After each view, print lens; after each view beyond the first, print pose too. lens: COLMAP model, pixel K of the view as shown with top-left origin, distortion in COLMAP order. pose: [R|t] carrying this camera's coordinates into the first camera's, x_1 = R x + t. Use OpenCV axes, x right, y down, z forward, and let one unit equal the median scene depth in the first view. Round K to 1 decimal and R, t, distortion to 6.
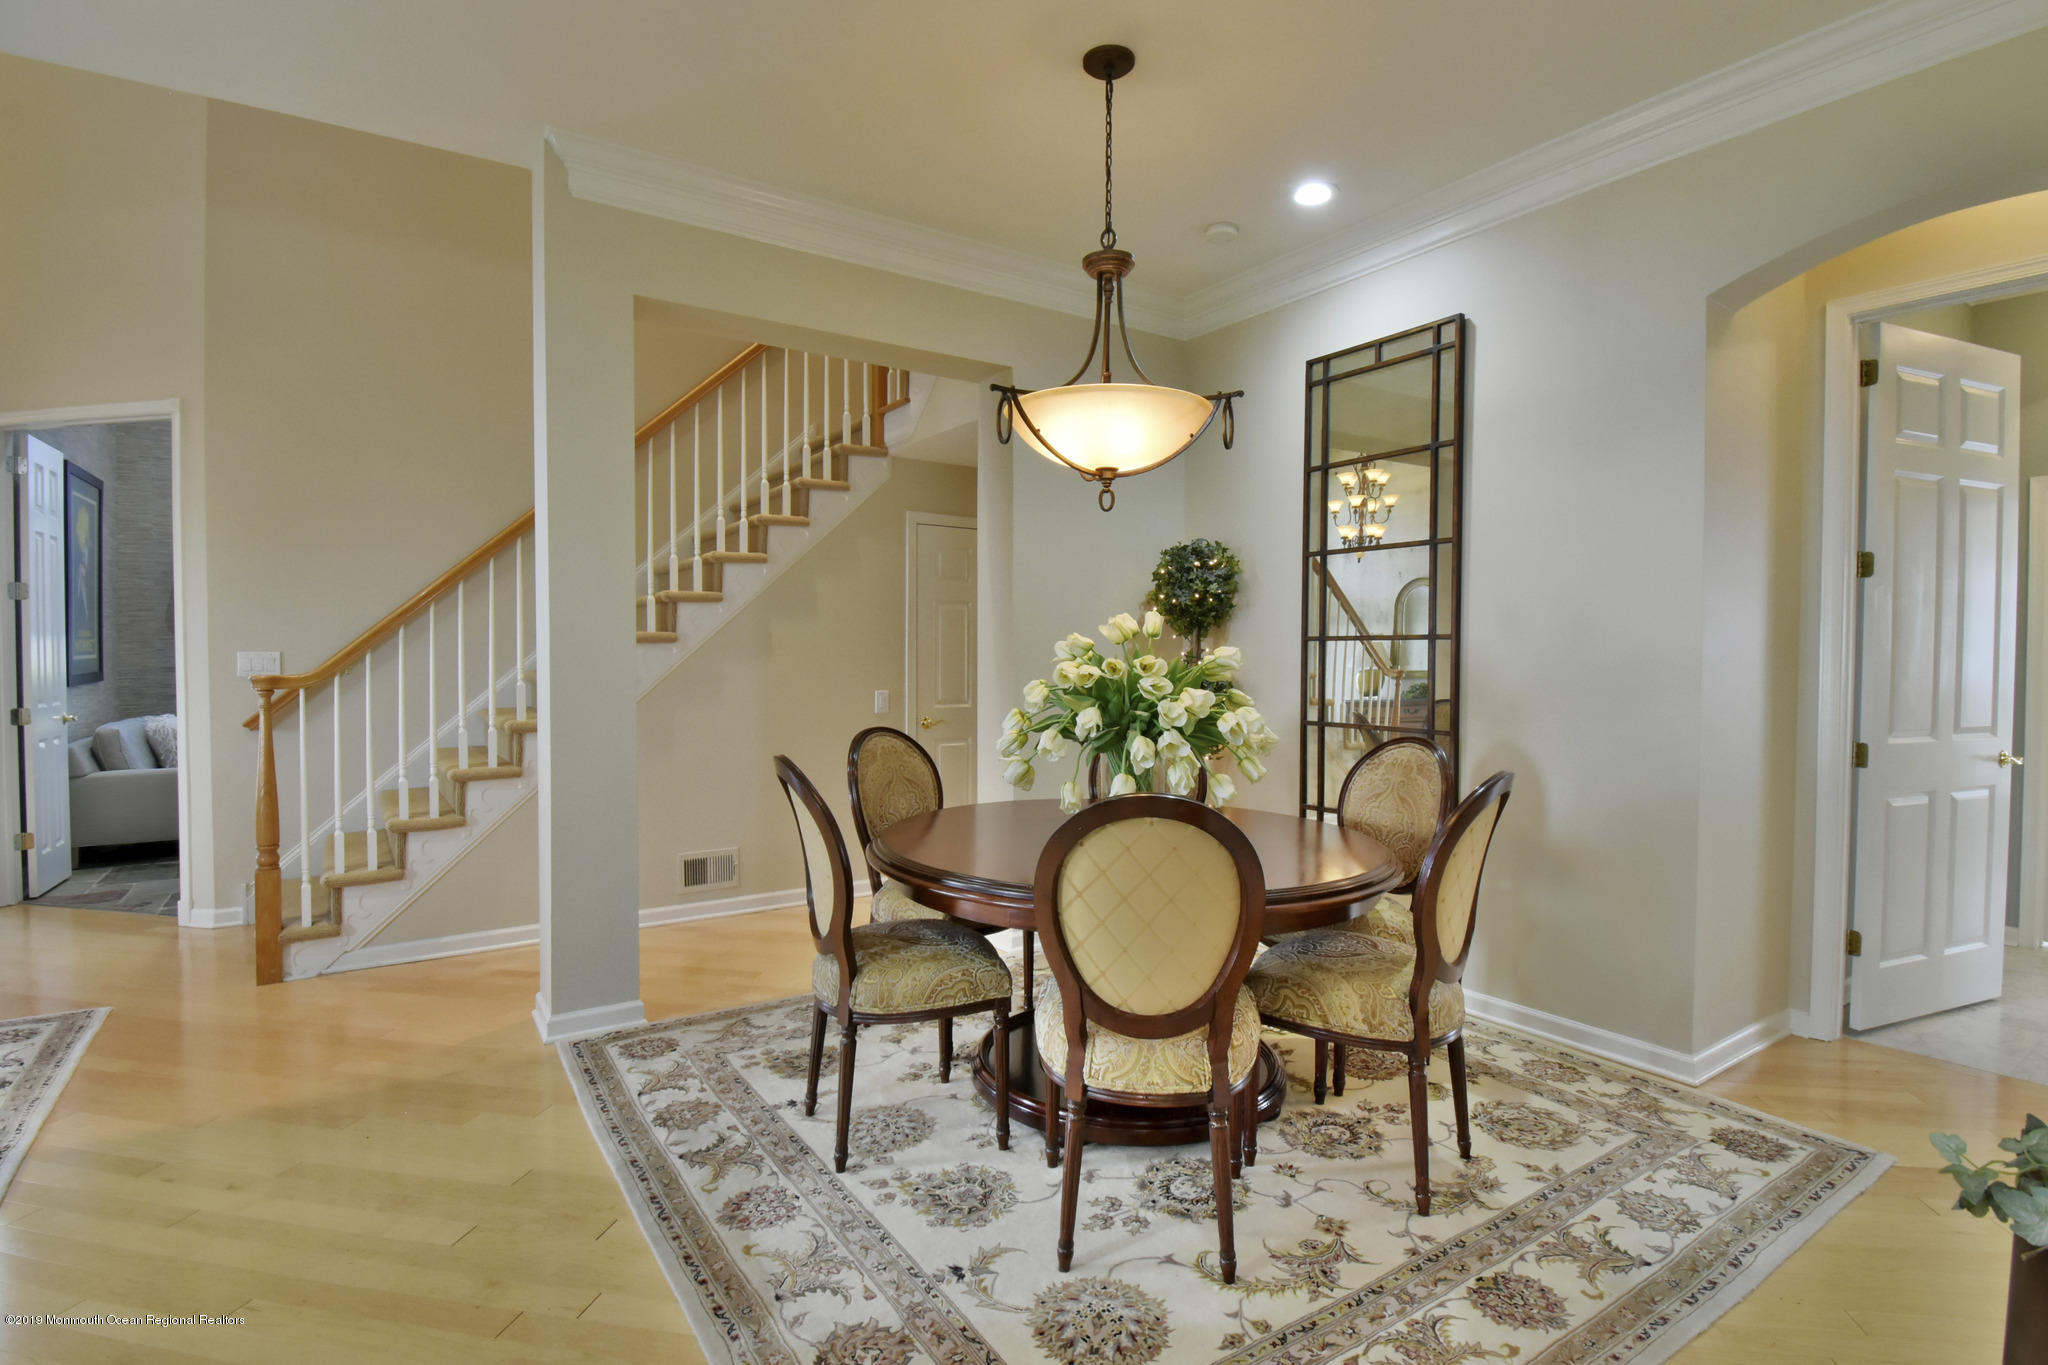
lens RADIAL K [[931.6, 0, 1024.0], [0, 931.6, 682.5], [0, 0, 1]] dist [0.000757, -0.000370]
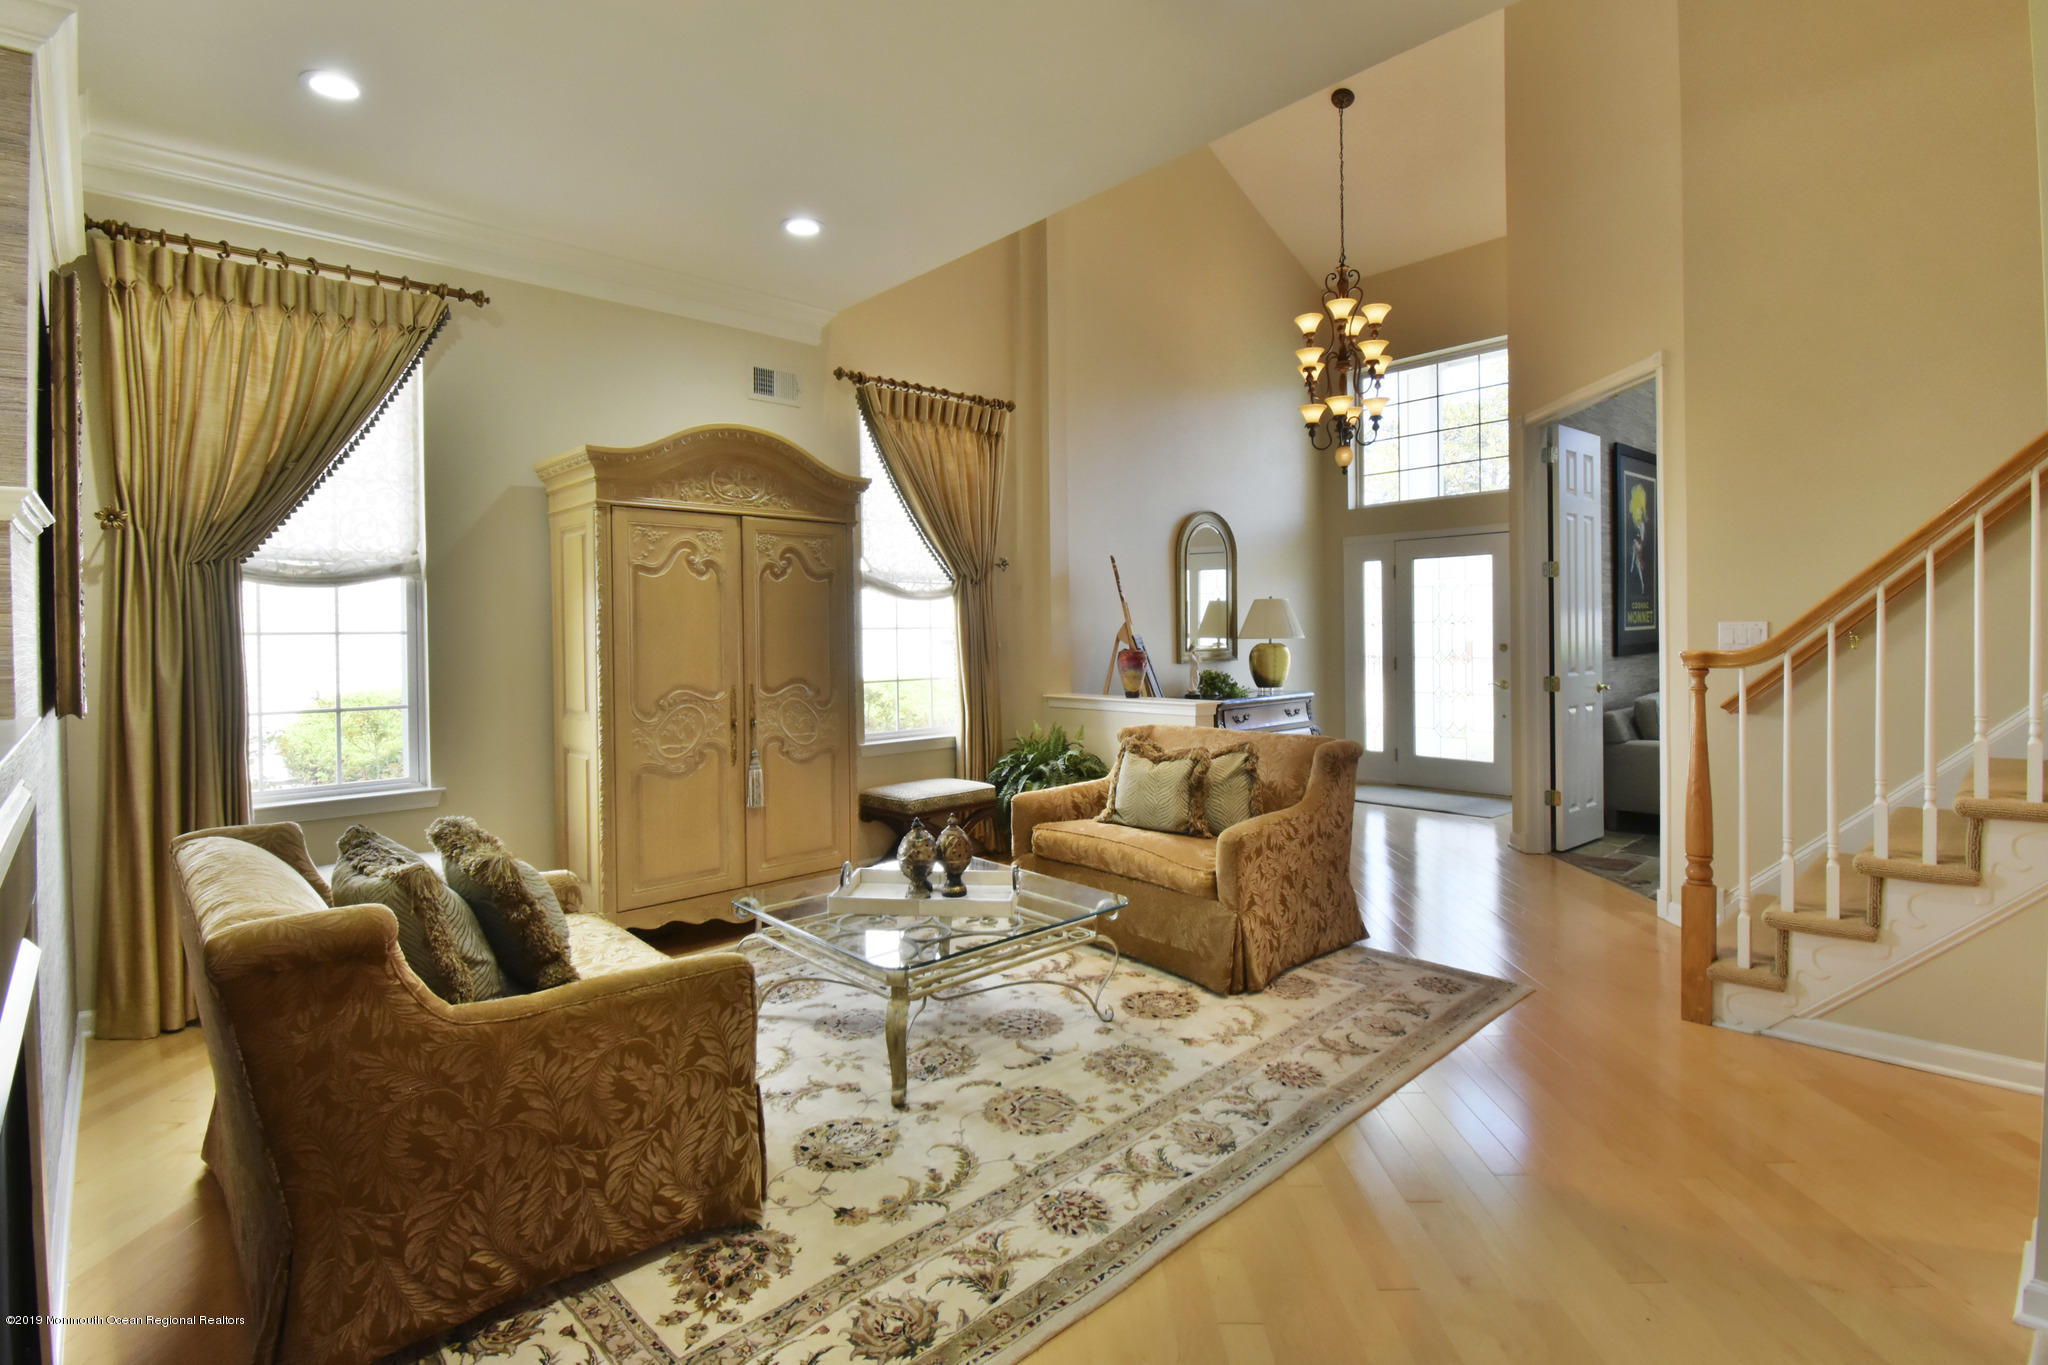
lens RADIAL K [[973.6, 0, 1024.4], [0, 973.6, 637.1], [0, 0, 1]] dist [-0.000104, -0.014785]
pose [[0.141345, -0.000041, -0.989960, -0.037596], [-0.014972, 0.999886, -0.002179, -0.007335], [0.989847, 0.015130, 0.141328, 0.249354]]
